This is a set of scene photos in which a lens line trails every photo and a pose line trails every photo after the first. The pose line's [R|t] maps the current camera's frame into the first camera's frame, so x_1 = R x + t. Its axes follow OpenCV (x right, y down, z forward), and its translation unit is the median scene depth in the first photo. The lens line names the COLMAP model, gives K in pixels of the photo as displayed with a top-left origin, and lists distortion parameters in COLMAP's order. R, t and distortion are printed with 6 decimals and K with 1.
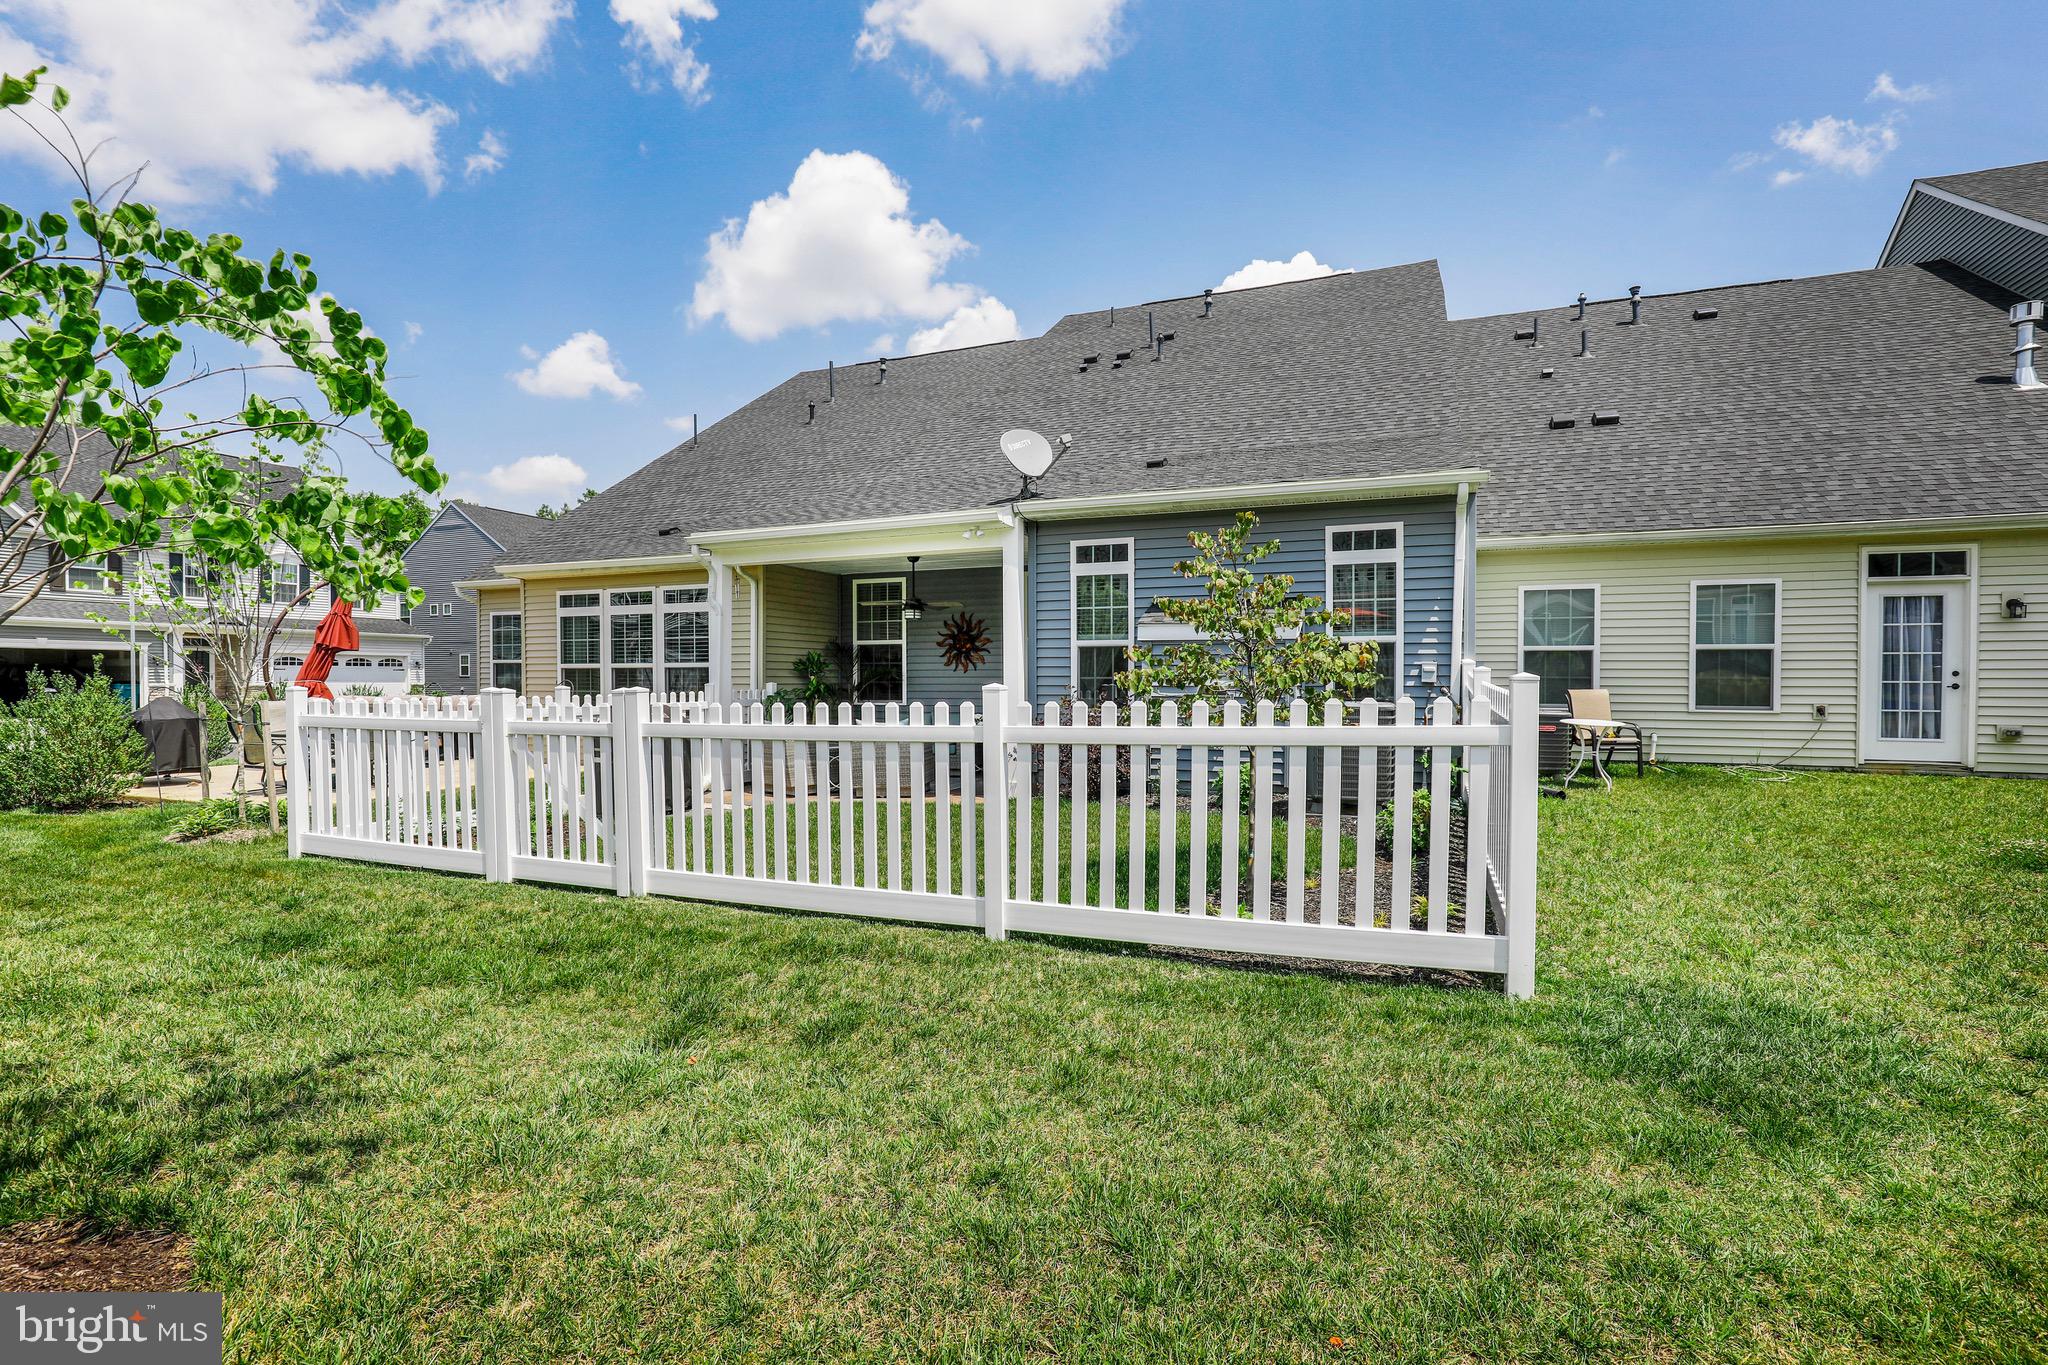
lens RADIAL K [[907.0, 0, 1024.0], [0, 907.0, 682.5], [0, 0, 1]] dist [-0.021685, 0.004736]
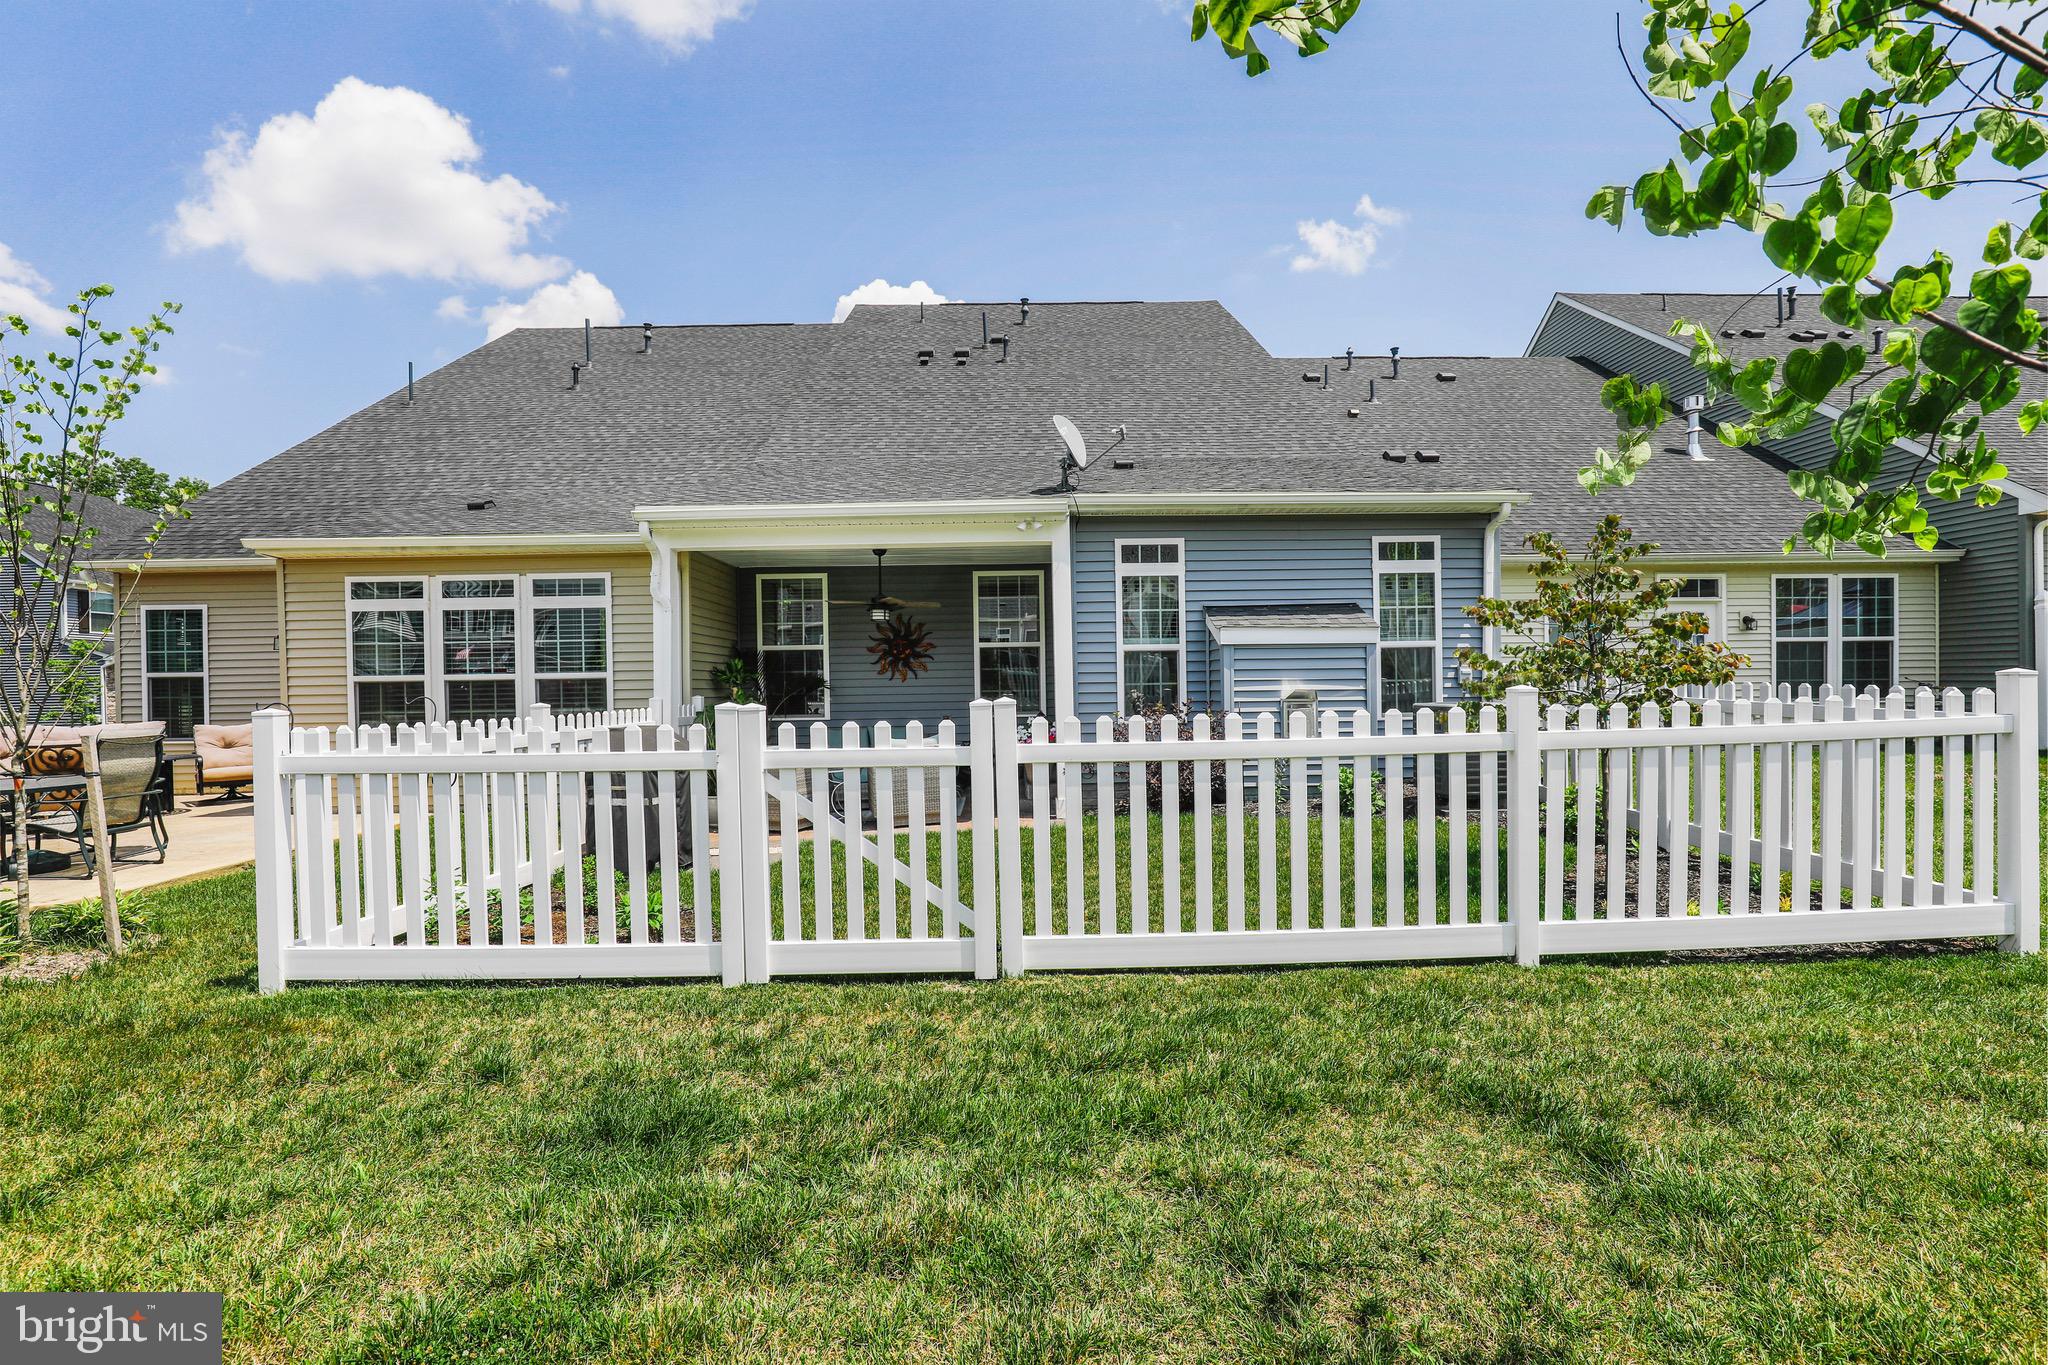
lens RADIAL K [[907.0, 0, 1024.0], [0, 907.0, 682.5], [0, 0, 1]] dist [-0.021685, 0.004736]
pose [[0.925950, -0.011842, 0.377459, -0.394510], [0.015838, 0.999847, -0.007483, -0.001542], [-0.377313, 0.012907, 0.925996, 0.165734]]
